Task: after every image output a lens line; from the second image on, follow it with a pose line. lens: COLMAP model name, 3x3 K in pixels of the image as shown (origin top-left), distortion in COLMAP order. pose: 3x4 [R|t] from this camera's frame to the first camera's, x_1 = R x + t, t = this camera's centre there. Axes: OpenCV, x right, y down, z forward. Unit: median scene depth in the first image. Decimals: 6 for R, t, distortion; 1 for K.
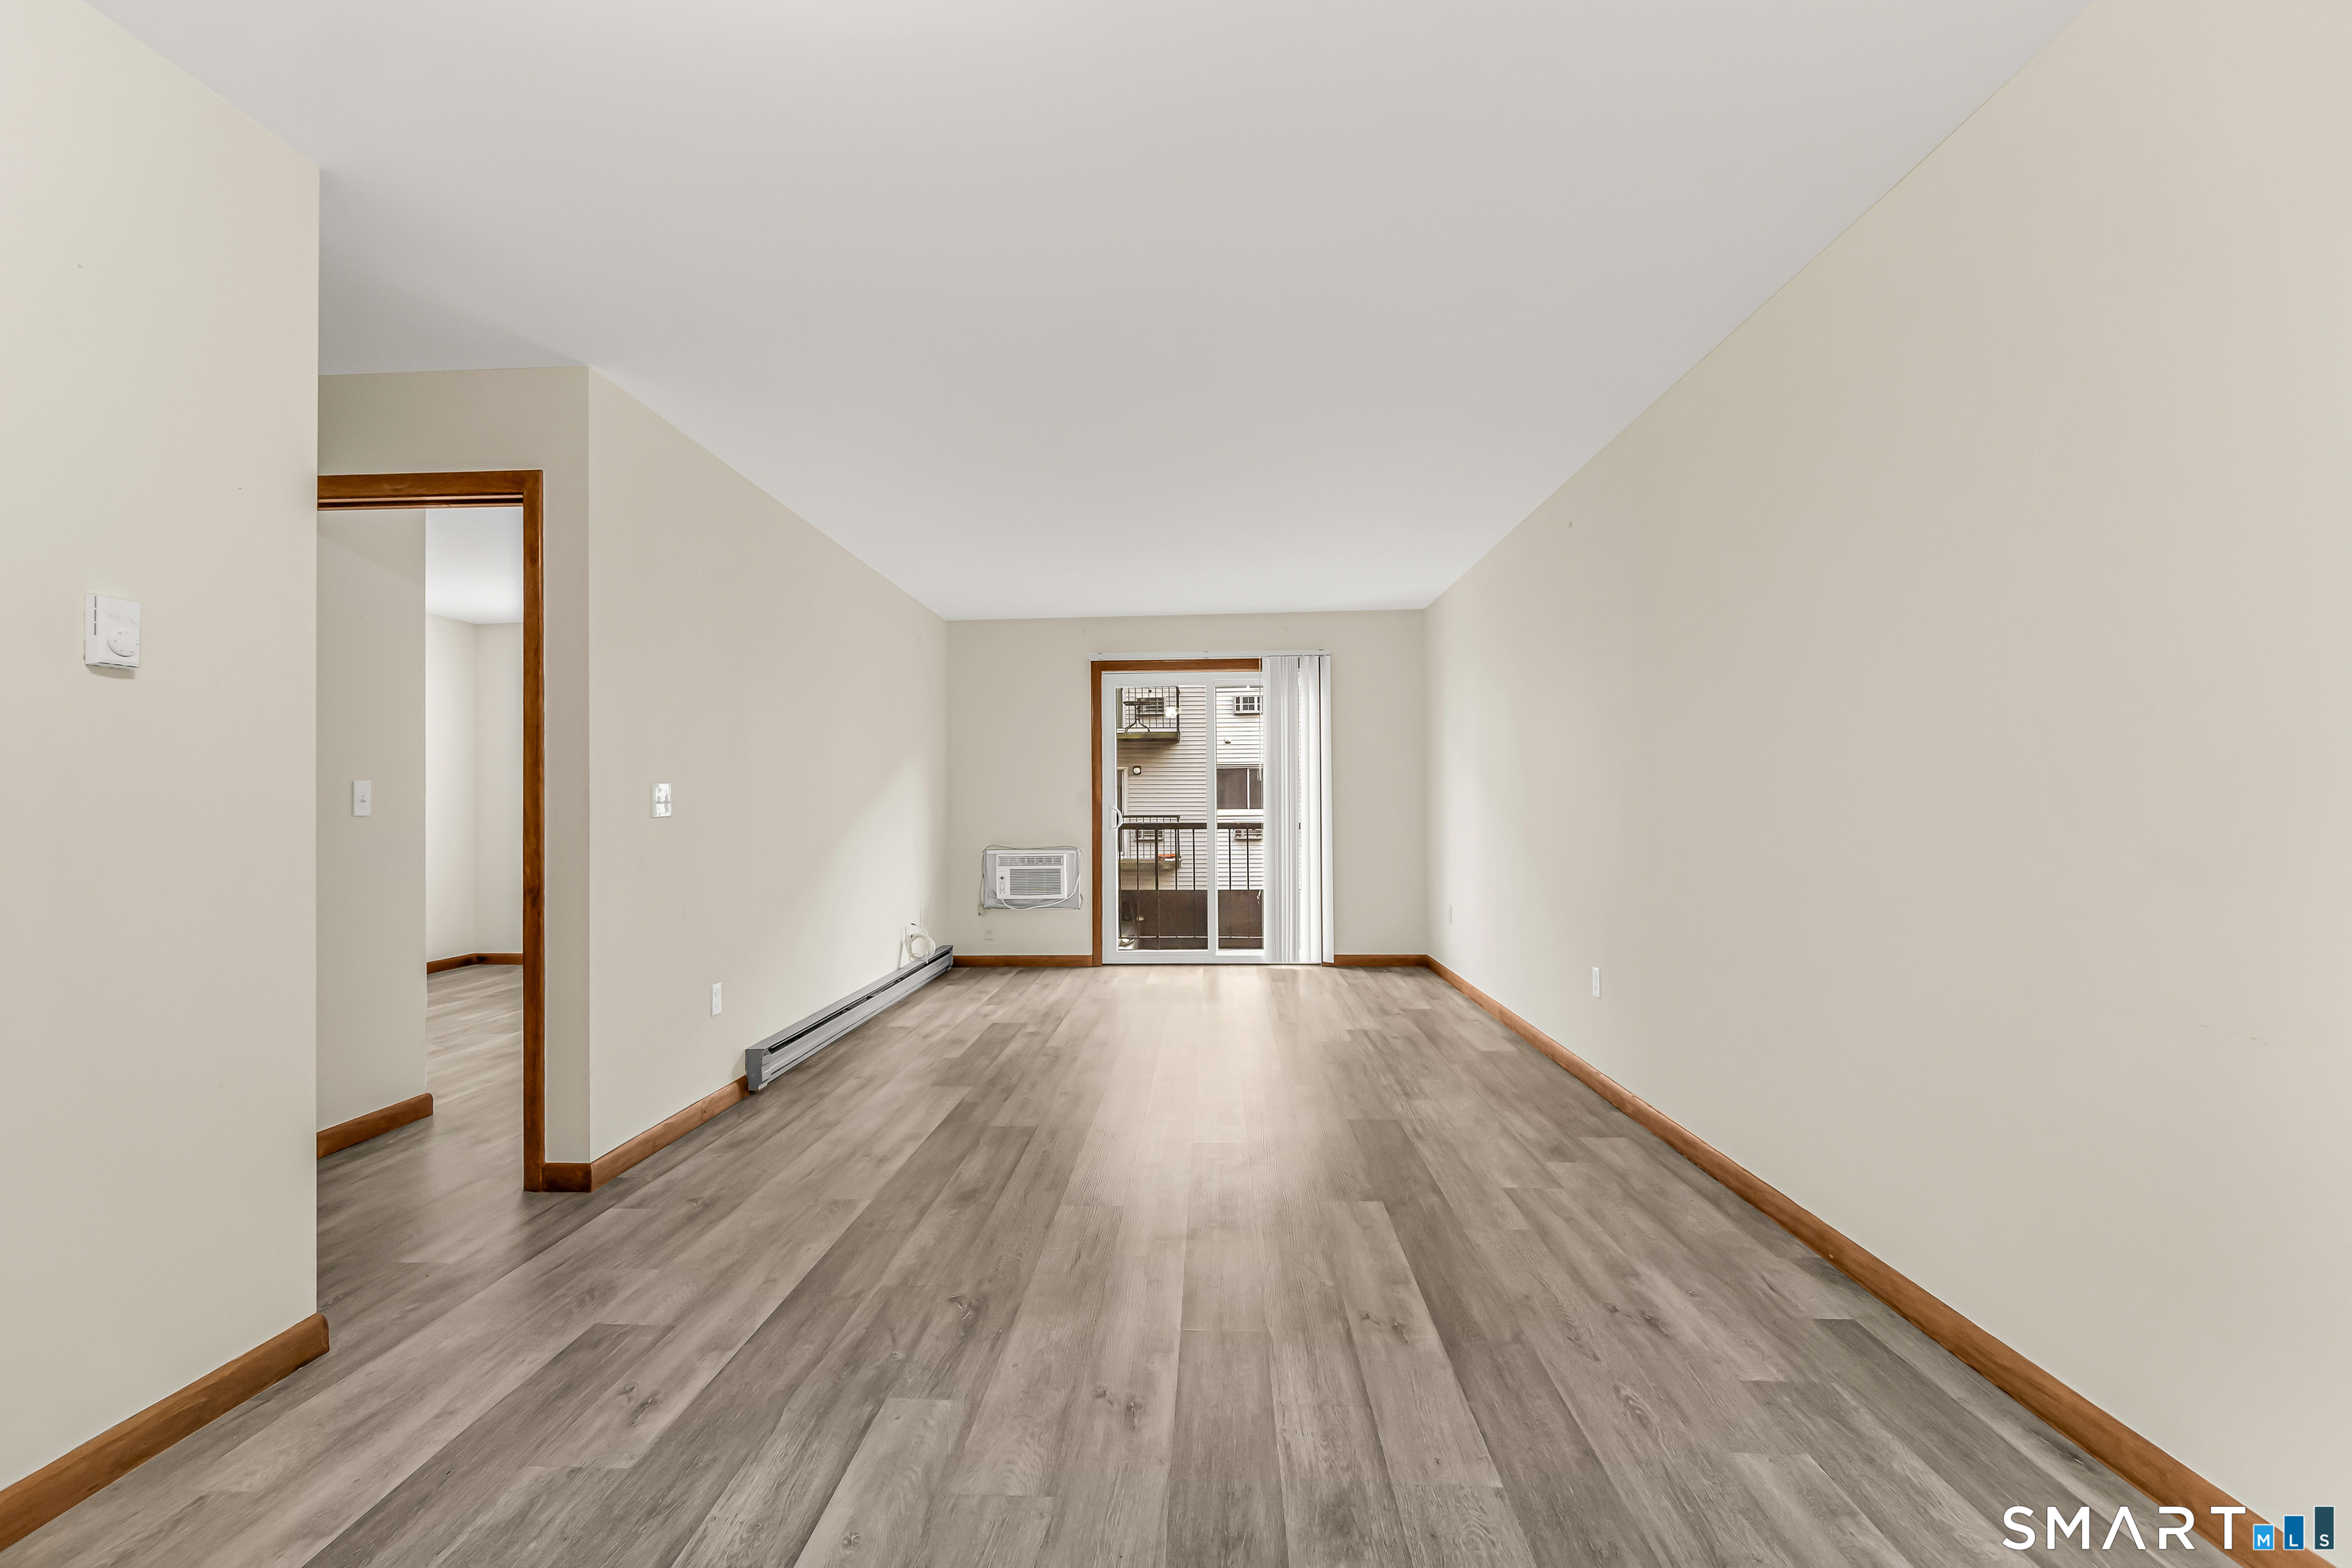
lens RADIAL K [[1035.7, 0, 1171.9], [0, 1035.7, 816.7], [0, 0, 1]] dist [-0.004970, 0.002453]
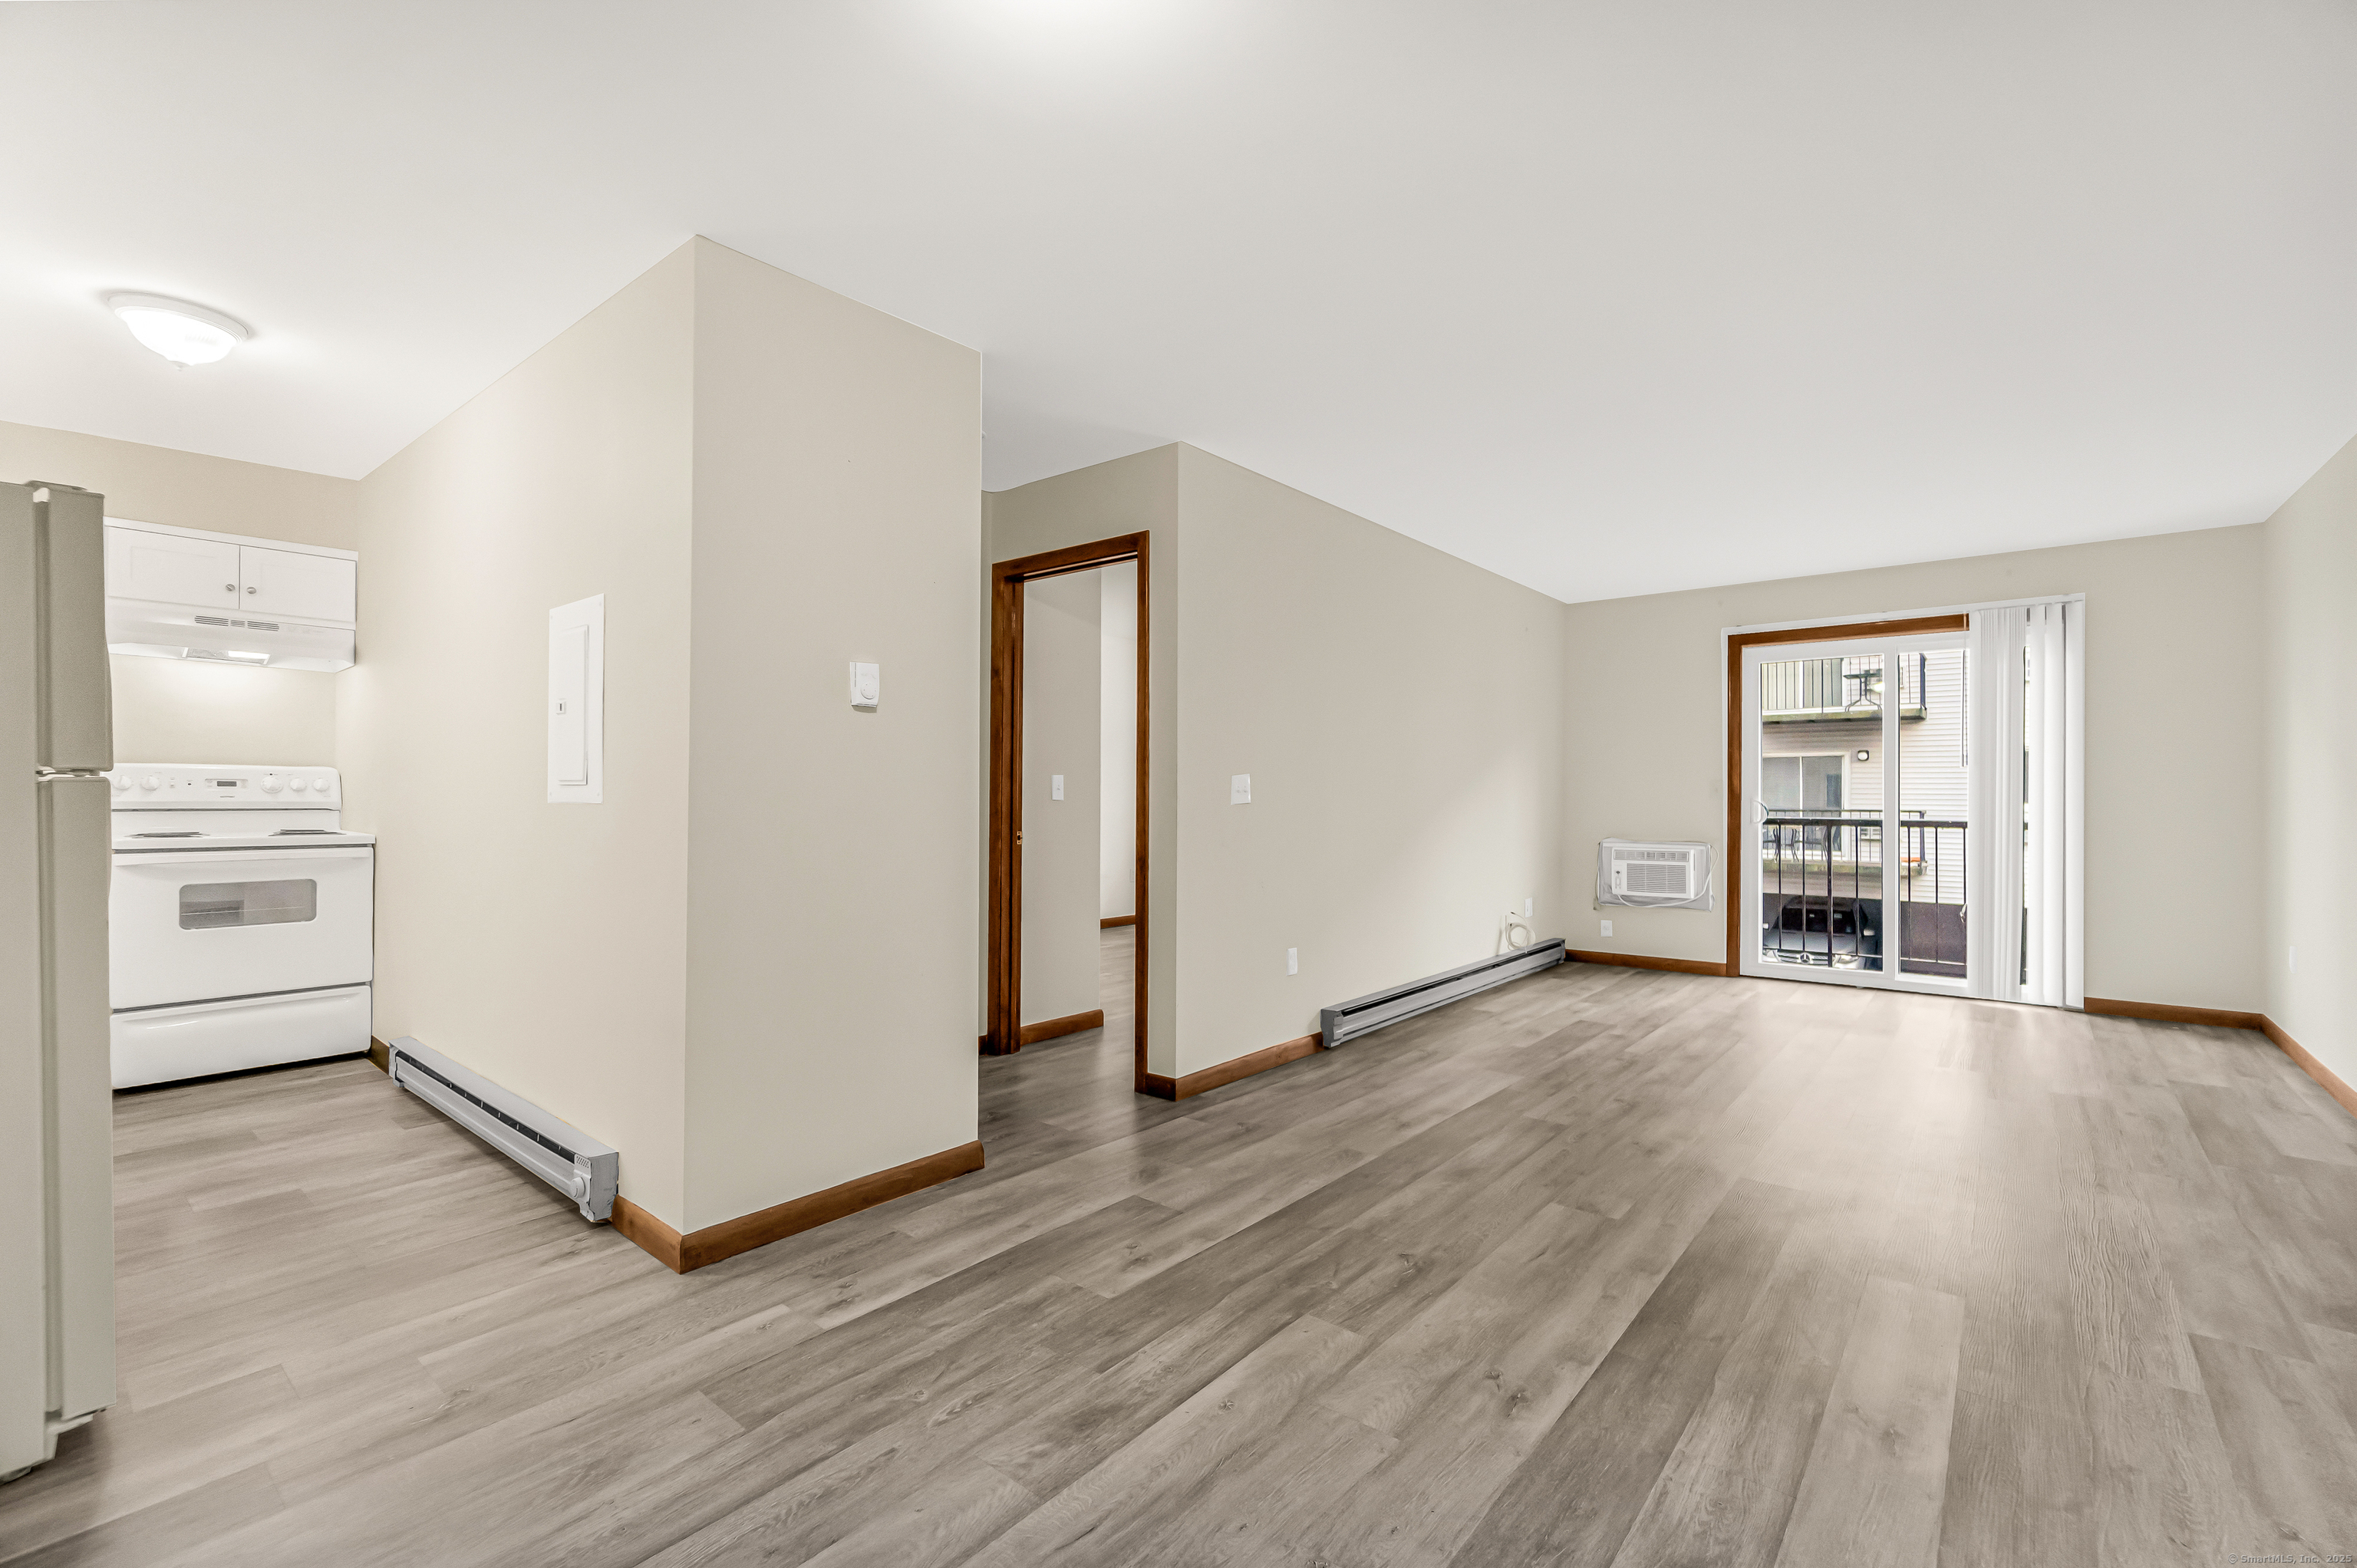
lens RADIAL K [[1037.8, 0, 1175.0], [0, 1037.8, 793.0], [0, 0, 1]] dist [-0.004970, 0.002453]
pose [[0.796132, 0.006254, -0.605091, 0.193522], [-0.014136, 0.999866, -0.008264, 0.000932], [0.604958, 0.015133, 0.796113, -0.001180]]
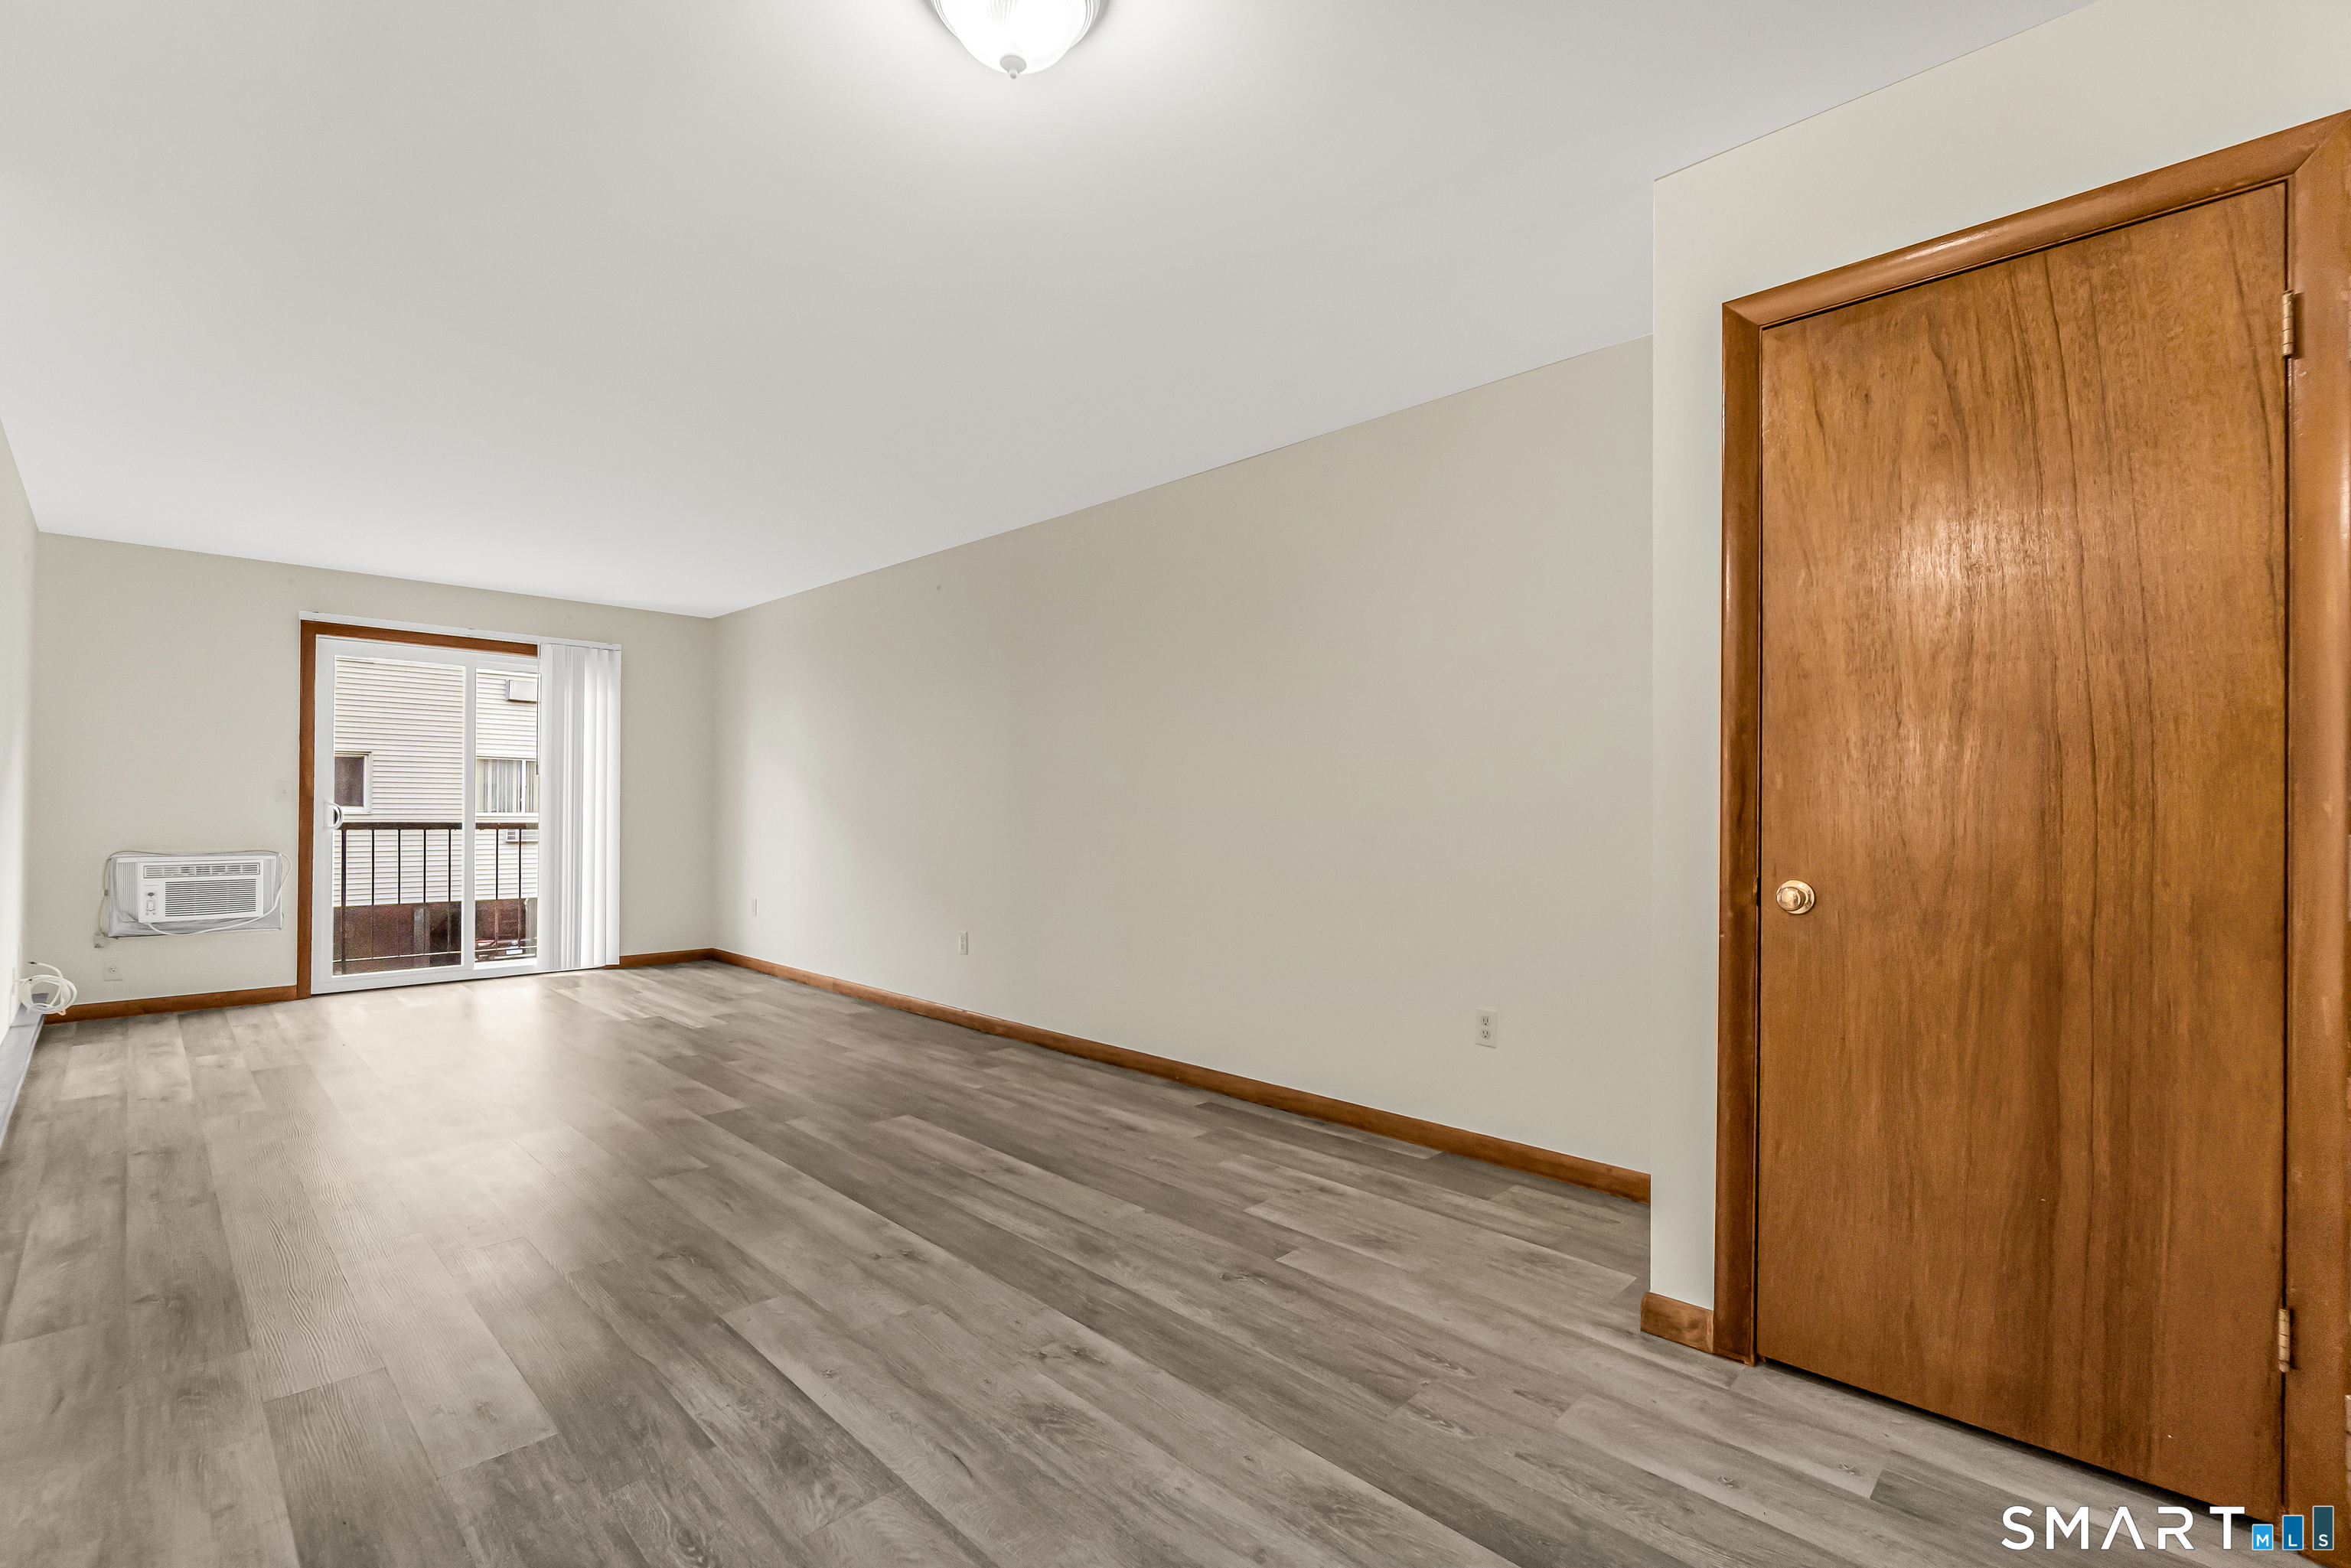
lens RADIAL K [[1035.2, 0, 1172.2], [0, 1035.2, 802.7], [0, 0, 1]] dist [-0.004970, 0.002453]
pose [[0.660574, 0.016986, 0.750569, -0.530967], [-0.004224, 0.999812, -0.018909, 0.010389], [-0.750749, 0.009320, 0.660522, -0.087087]]
